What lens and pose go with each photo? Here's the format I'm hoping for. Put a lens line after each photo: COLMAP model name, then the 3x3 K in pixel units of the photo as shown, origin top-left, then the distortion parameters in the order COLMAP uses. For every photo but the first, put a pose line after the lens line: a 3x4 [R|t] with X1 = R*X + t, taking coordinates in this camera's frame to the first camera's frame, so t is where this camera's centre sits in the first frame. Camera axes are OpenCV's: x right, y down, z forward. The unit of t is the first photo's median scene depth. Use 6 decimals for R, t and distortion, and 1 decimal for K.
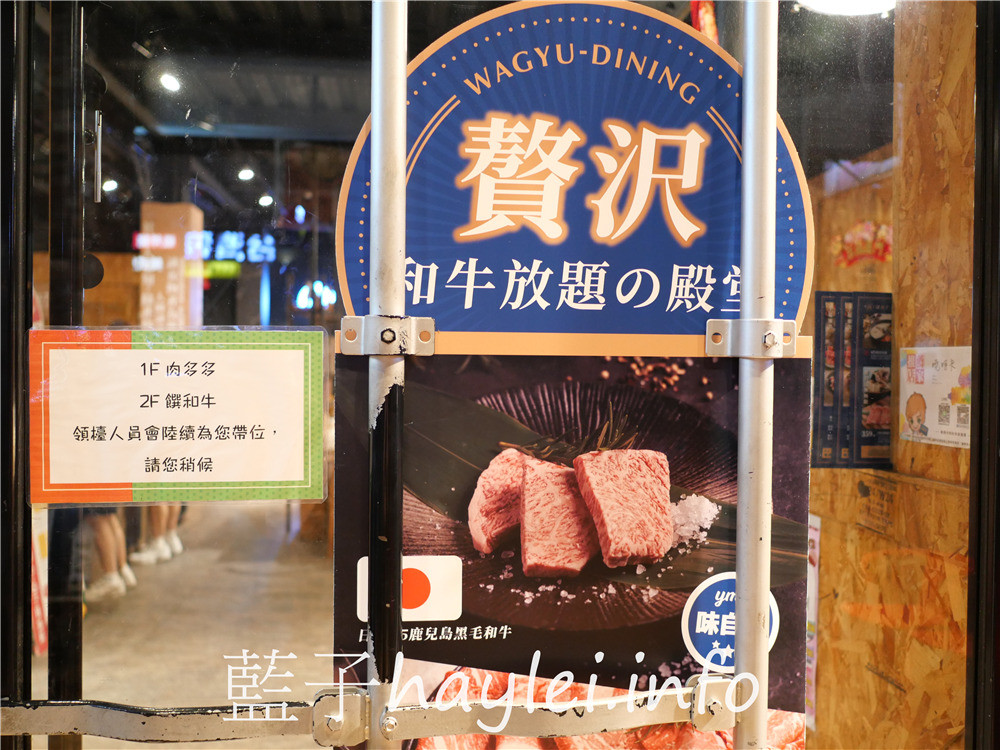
lens RADIAL K [[866.6, 0, 497.7], [0, 866.6, 350.3], [0, 0, 1]] dist [-0.033783, 0.000786]
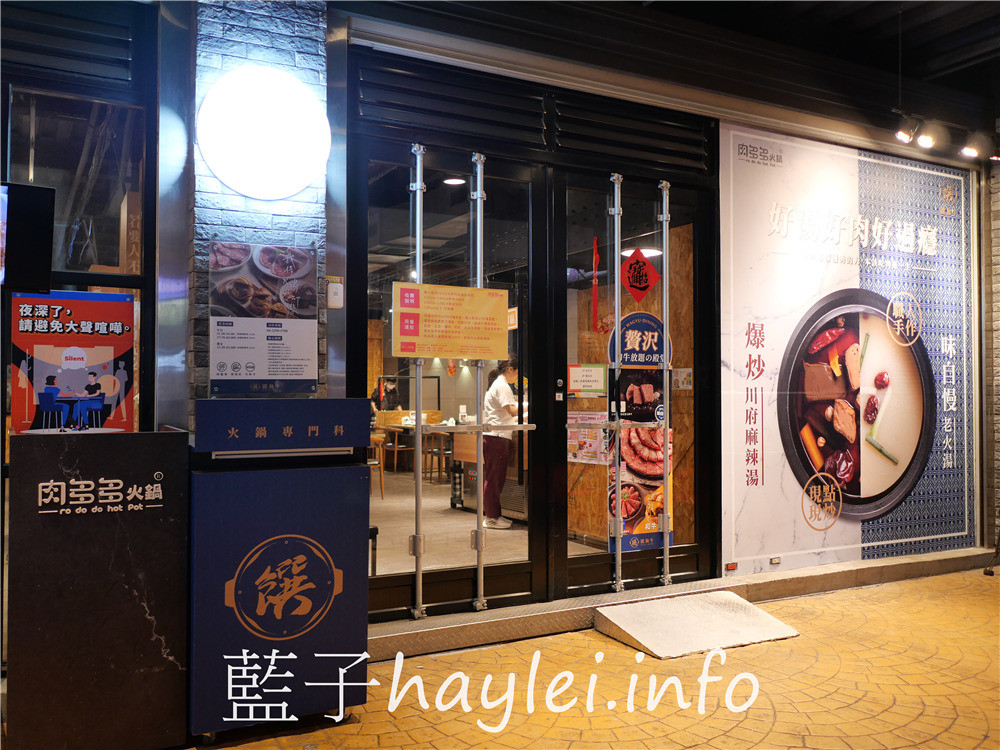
lens RADIAL K [[866.6, 0, 497.7], [0, 866.6, 350.3], [0, 0, 1]] dist [-0.033783, 0.000786]
pose [[0.925983, 0.010225, 0.377426, -3.183664], [0.007183, 0.998975, -0.044685, 0.142280], [-0.377496, 0.044088, 0.924961, -4.328835]]
